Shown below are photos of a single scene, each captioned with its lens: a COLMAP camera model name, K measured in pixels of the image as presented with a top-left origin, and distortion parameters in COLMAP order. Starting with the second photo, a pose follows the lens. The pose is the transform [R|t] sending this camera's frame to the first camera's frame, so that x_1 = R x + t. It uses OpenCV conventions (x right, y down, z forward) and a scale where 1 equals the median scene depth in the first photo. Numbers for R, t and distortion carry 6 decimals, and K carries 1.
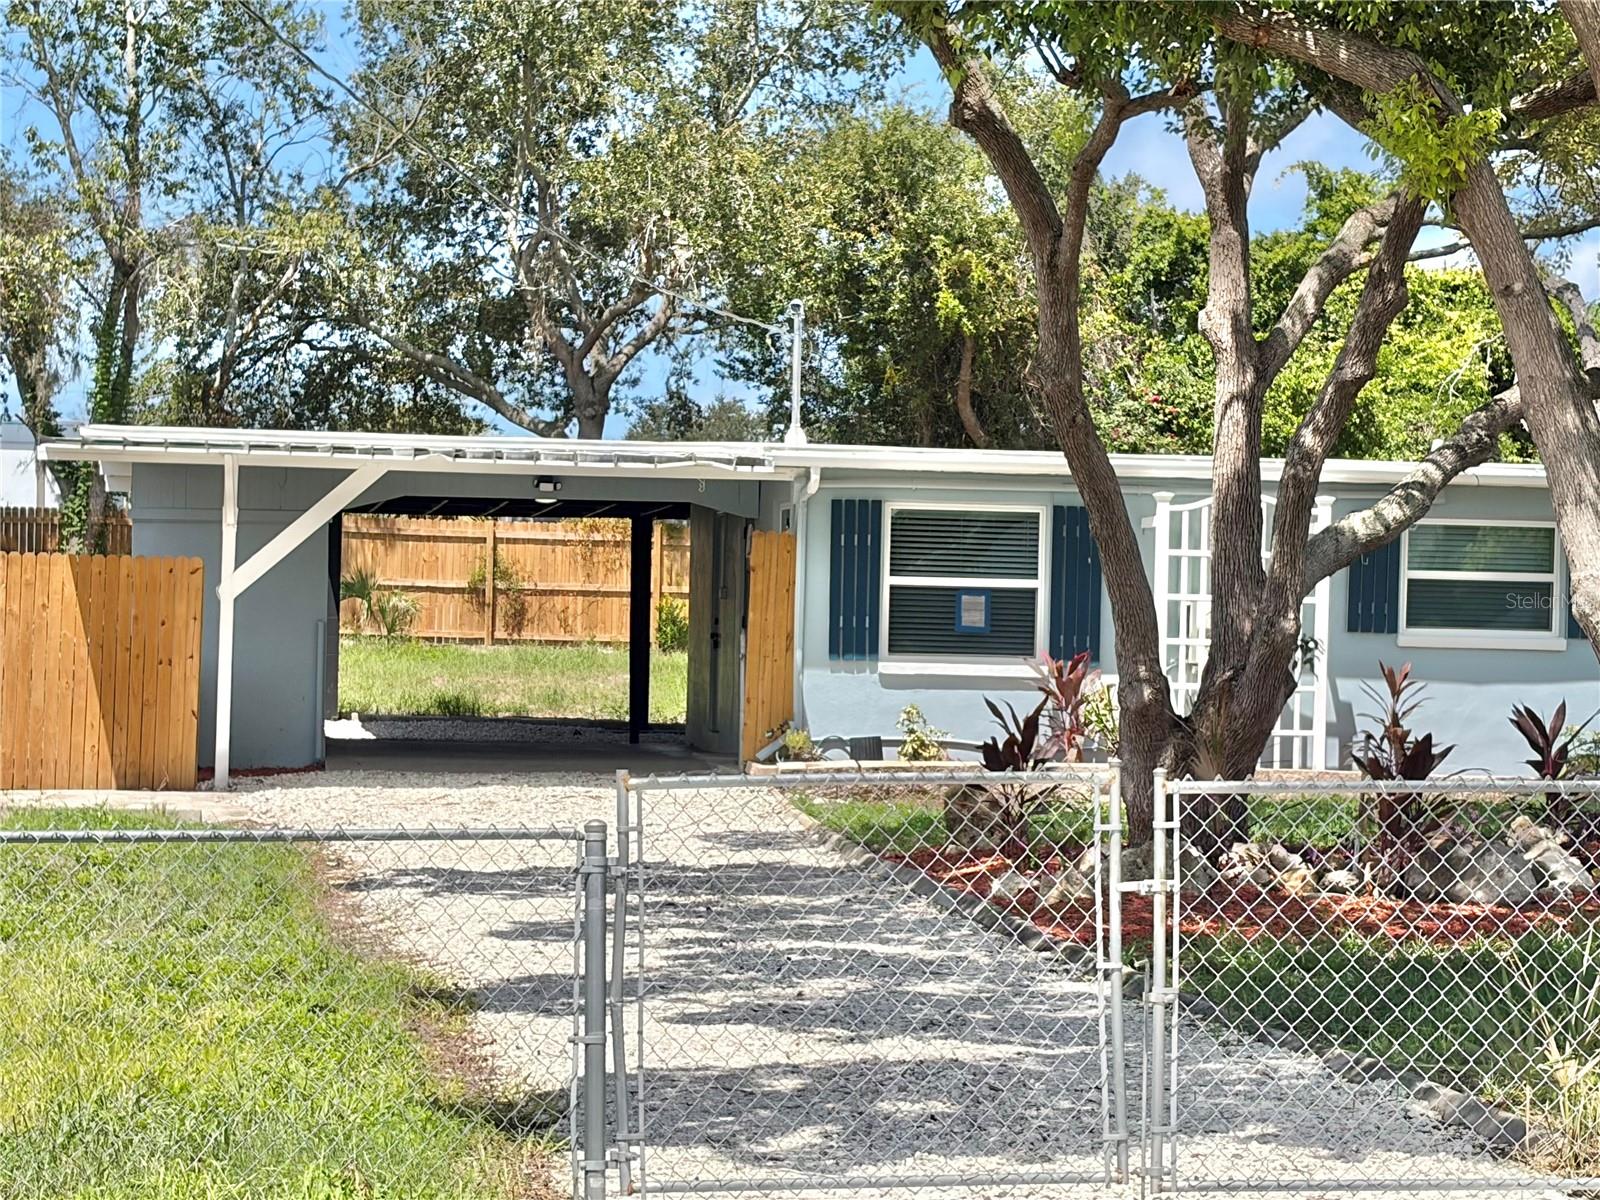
lens RADIAL K [[4128.8, 0, 800.0], [0, 4128.8, 600.0], [0, 0, 1]] dist [0.282751, -0.147579]
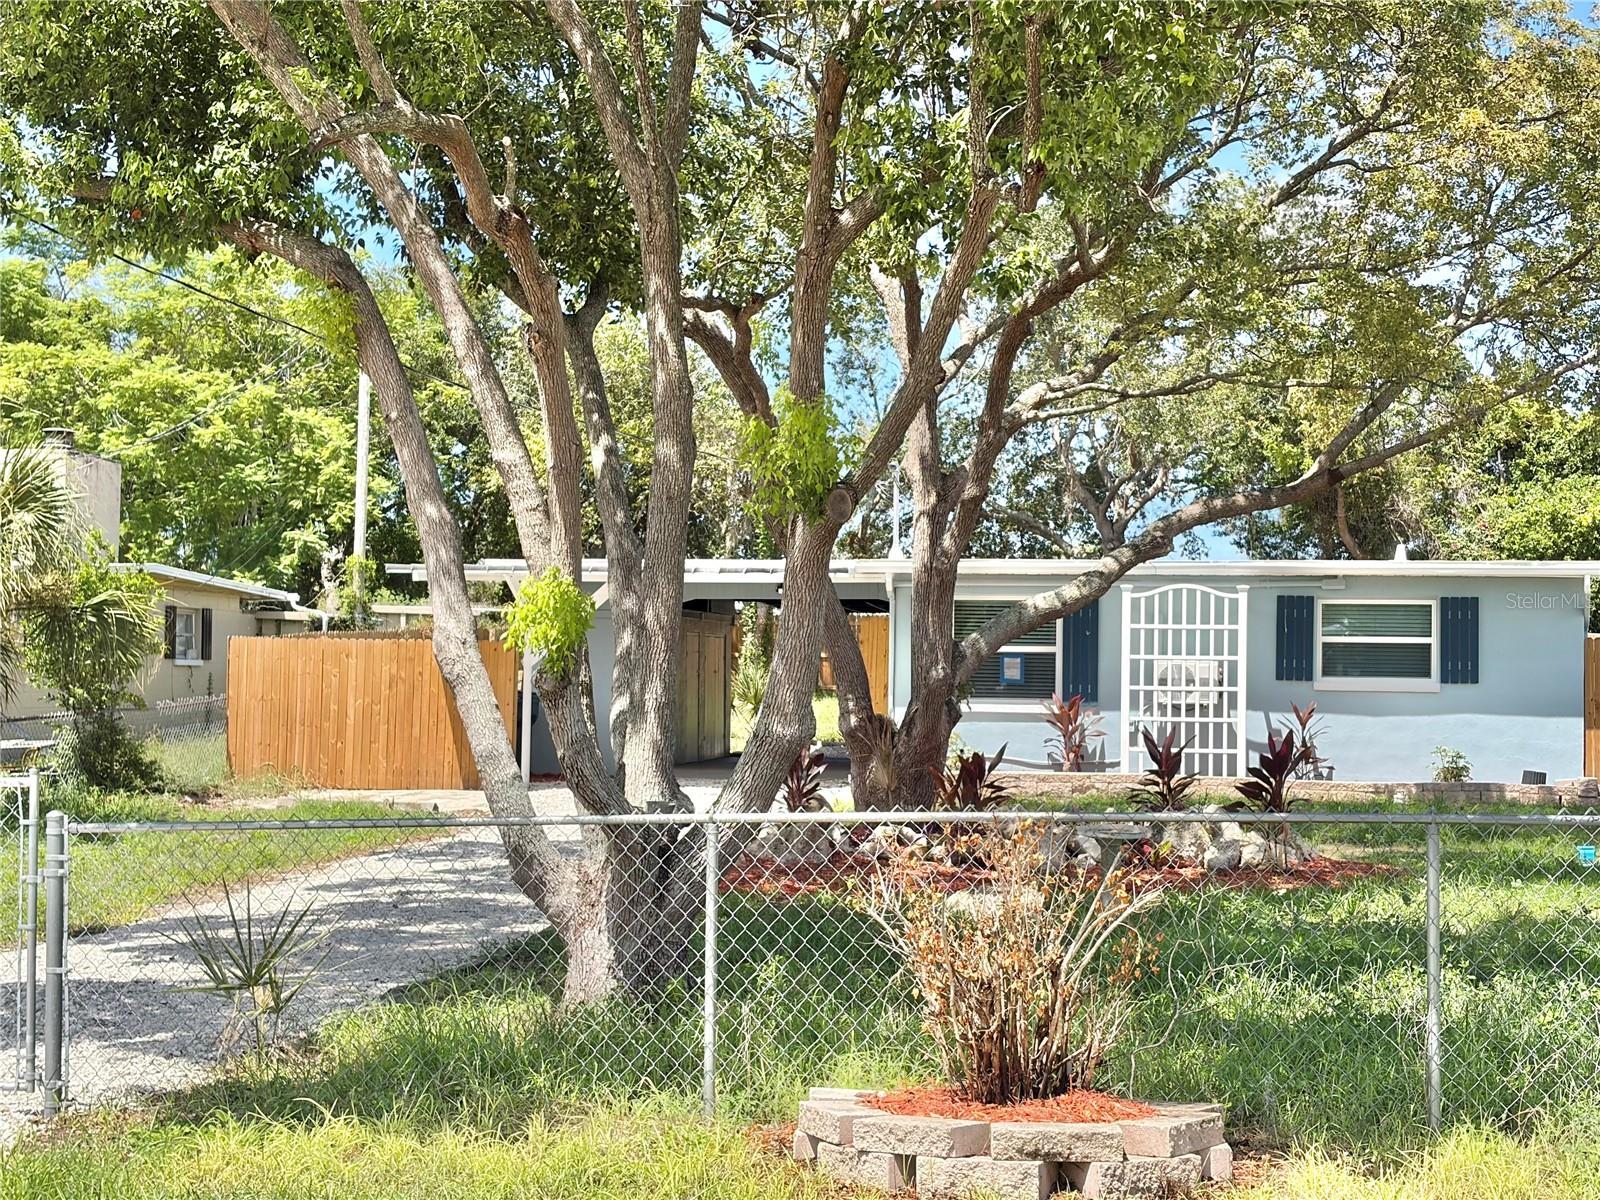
lens RADIAL K [[2527.2, 0, 799.6], [0, 2527.2, 525.3], [0, 0, 1]] dist [0.113420, -0.078592]
pose [[0.950830, -0.030782, -0.308178, 0.248514], [0.012563, 0.998063, -0.060927, 0.005698], [0.309457, 0.054060, 0.949376, 0.117883]]
